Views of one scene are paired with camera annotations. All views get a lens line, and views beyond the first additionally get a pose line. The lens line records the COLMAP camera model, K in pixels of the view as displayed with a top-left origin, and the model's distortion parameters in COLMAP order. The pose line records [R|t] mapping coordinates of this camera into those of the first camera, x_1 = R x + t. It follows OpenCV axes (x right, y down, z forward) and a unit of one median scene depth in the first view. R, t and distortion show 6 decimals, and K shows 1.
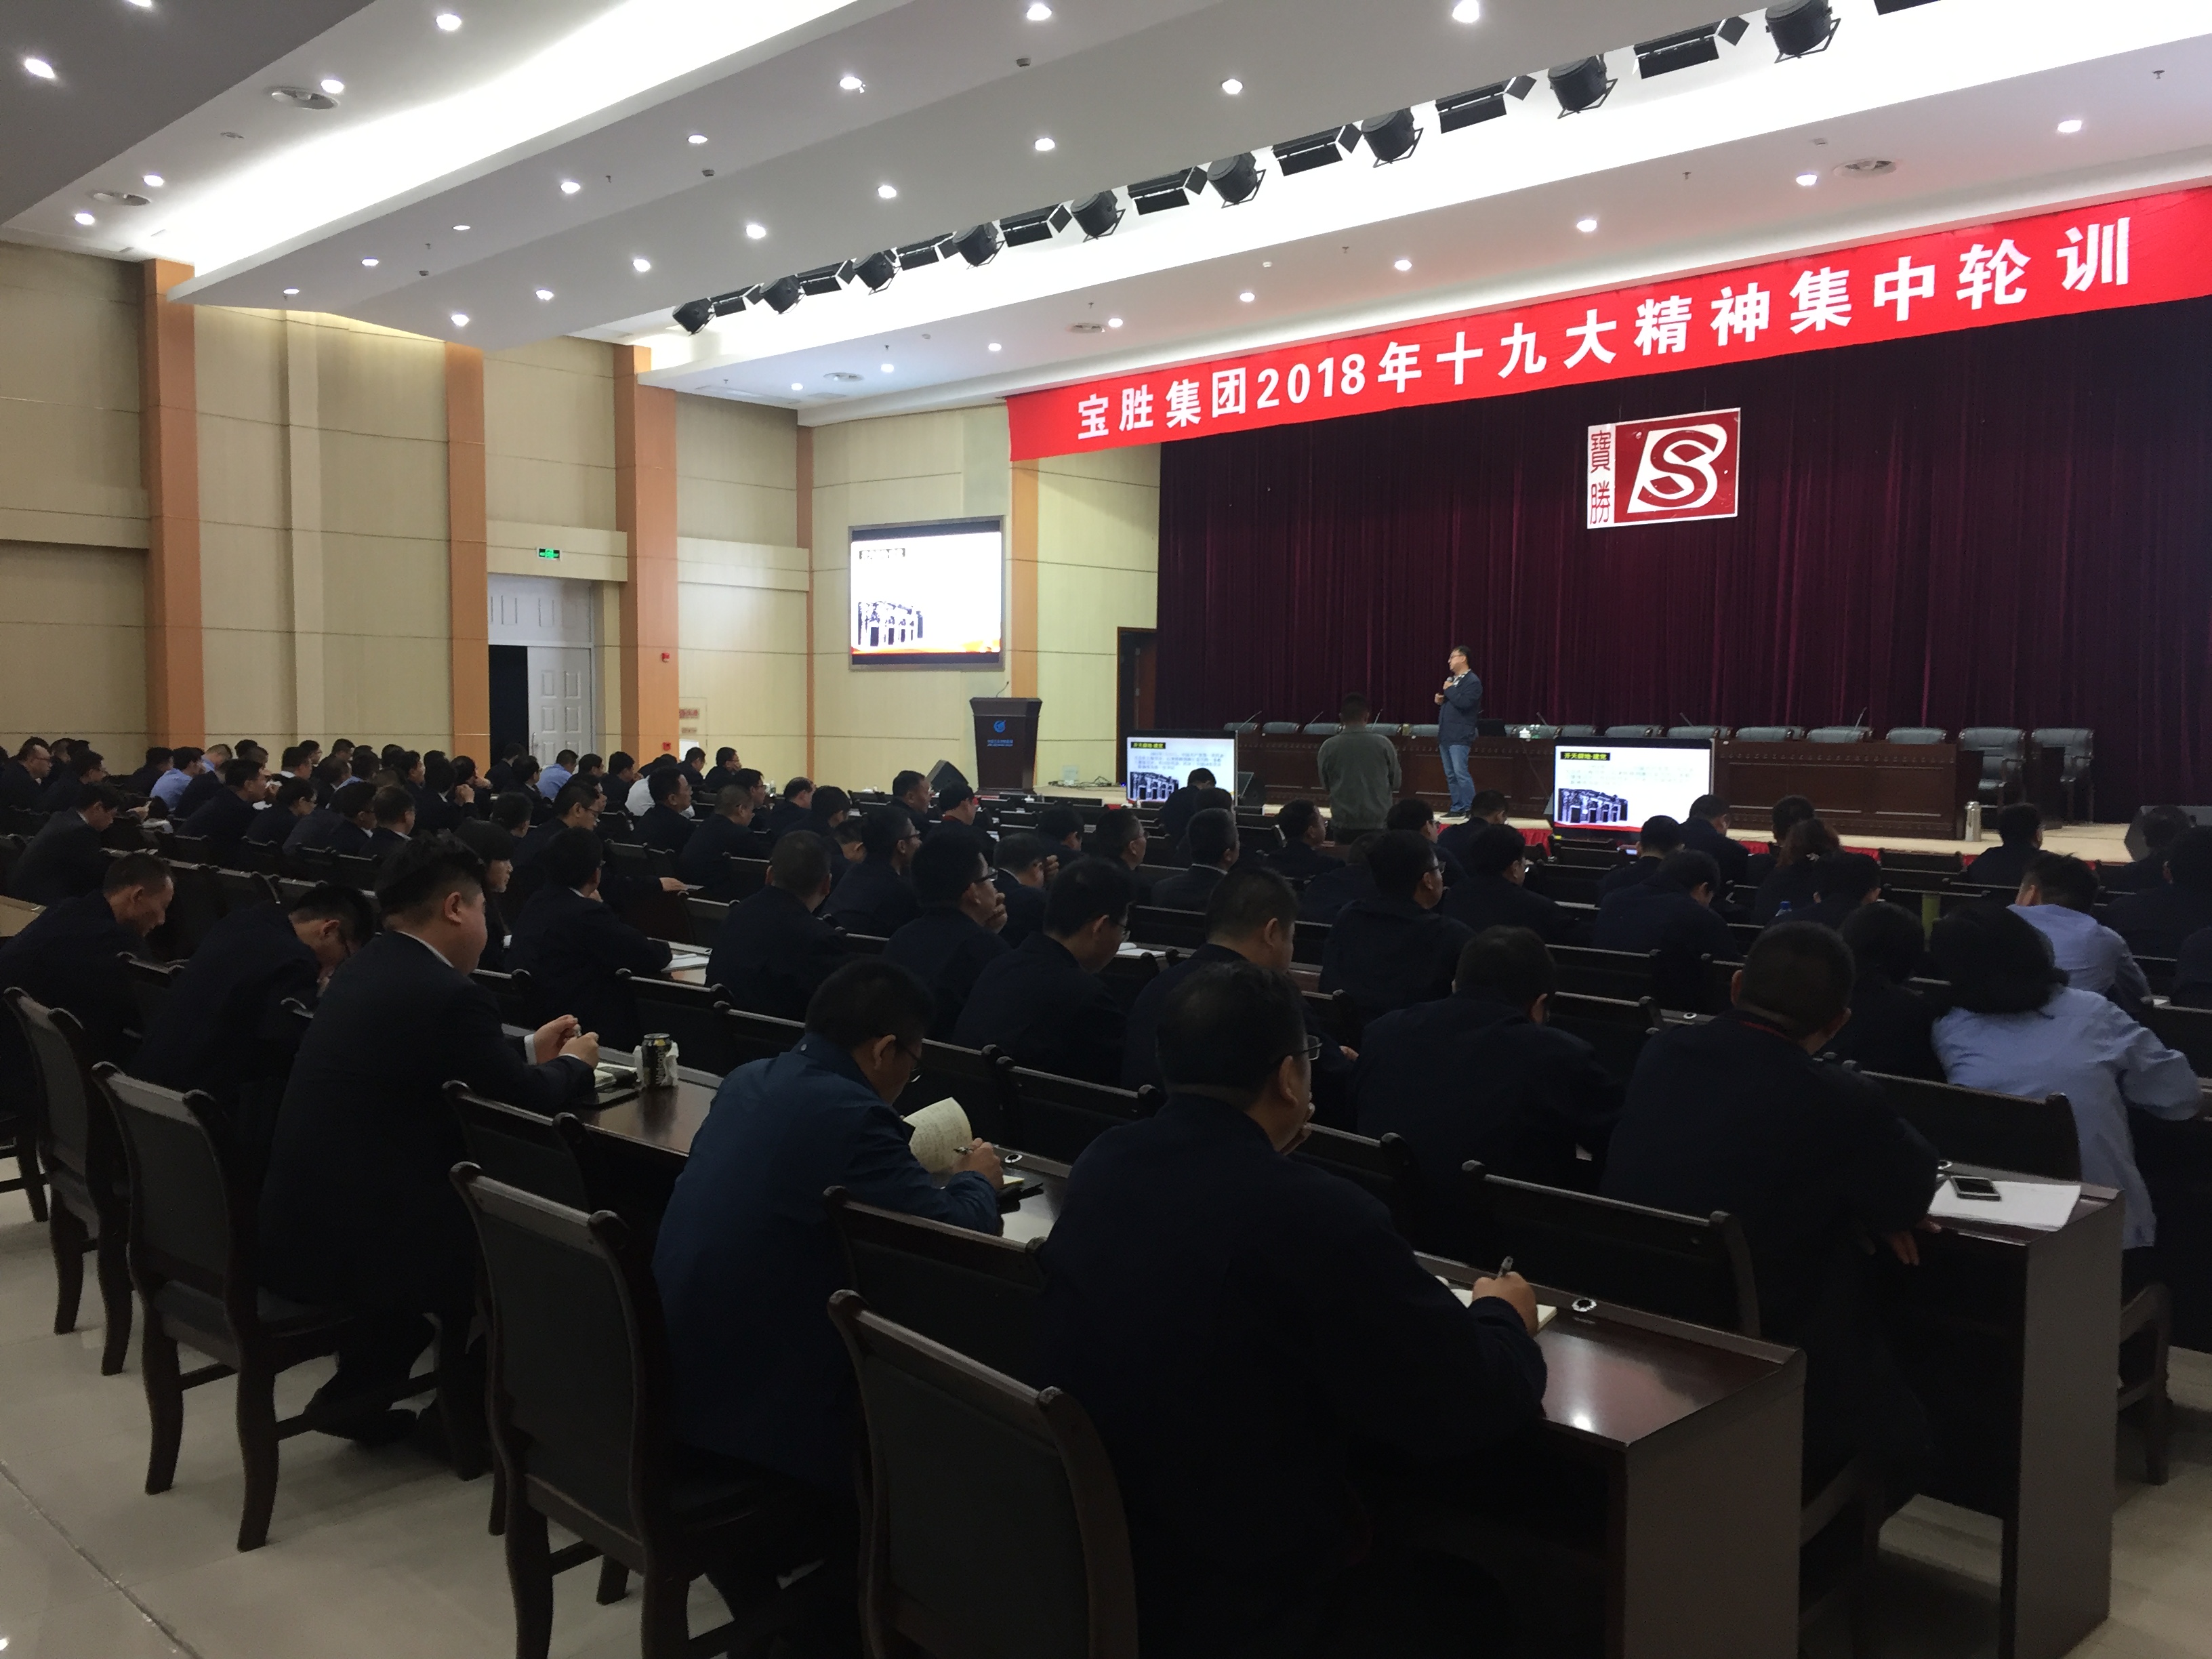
lens RADIAL K [[1888.5, 0, 1106.0], [0, 1888.5, 829.5], [0, 0, 1]] dist [0.098183, -0.147543]
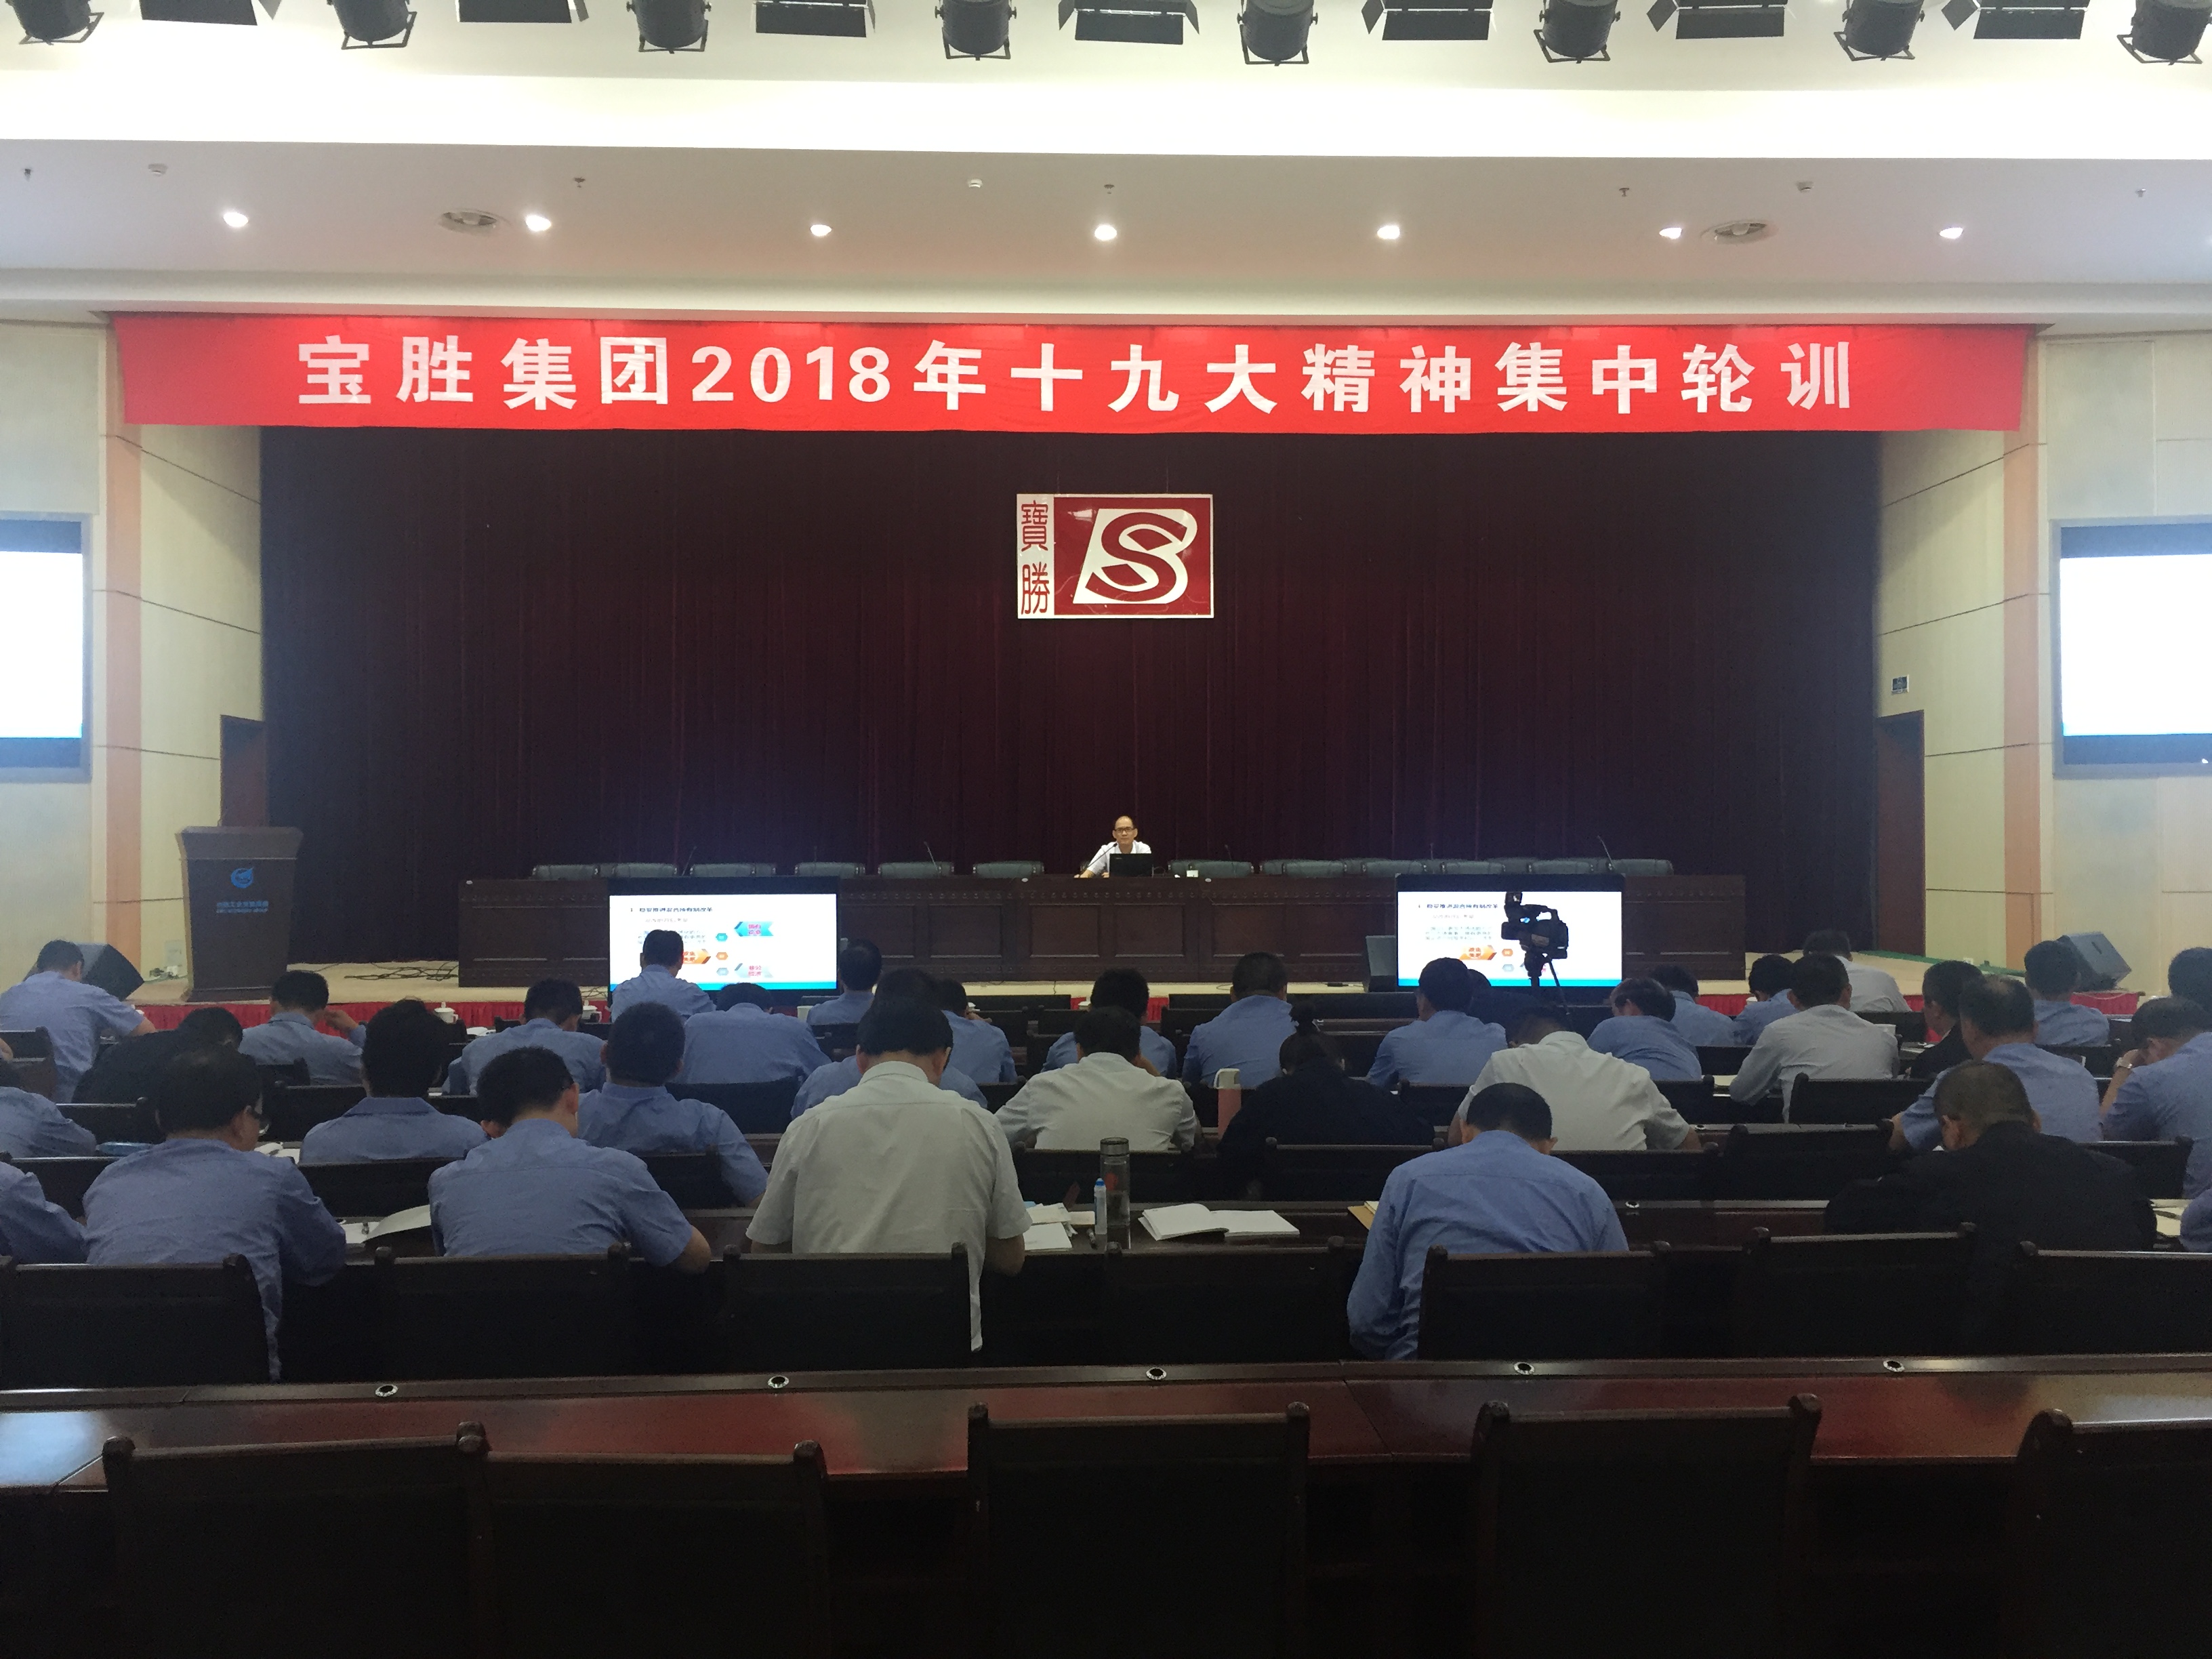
lens RADIAL K [[1888.5, 0, 1106.0], [0, 1888.5, 829.5], [0, 0, 1]] dist [0.098183, -0.147543]
pose [[0.671788, -0.001786, 0.740741, -0.357445], [0.055599, 0.997298, -0.048019, -0.030843], [-0.738654, 0.073443, 0.670072, 0.490391]]
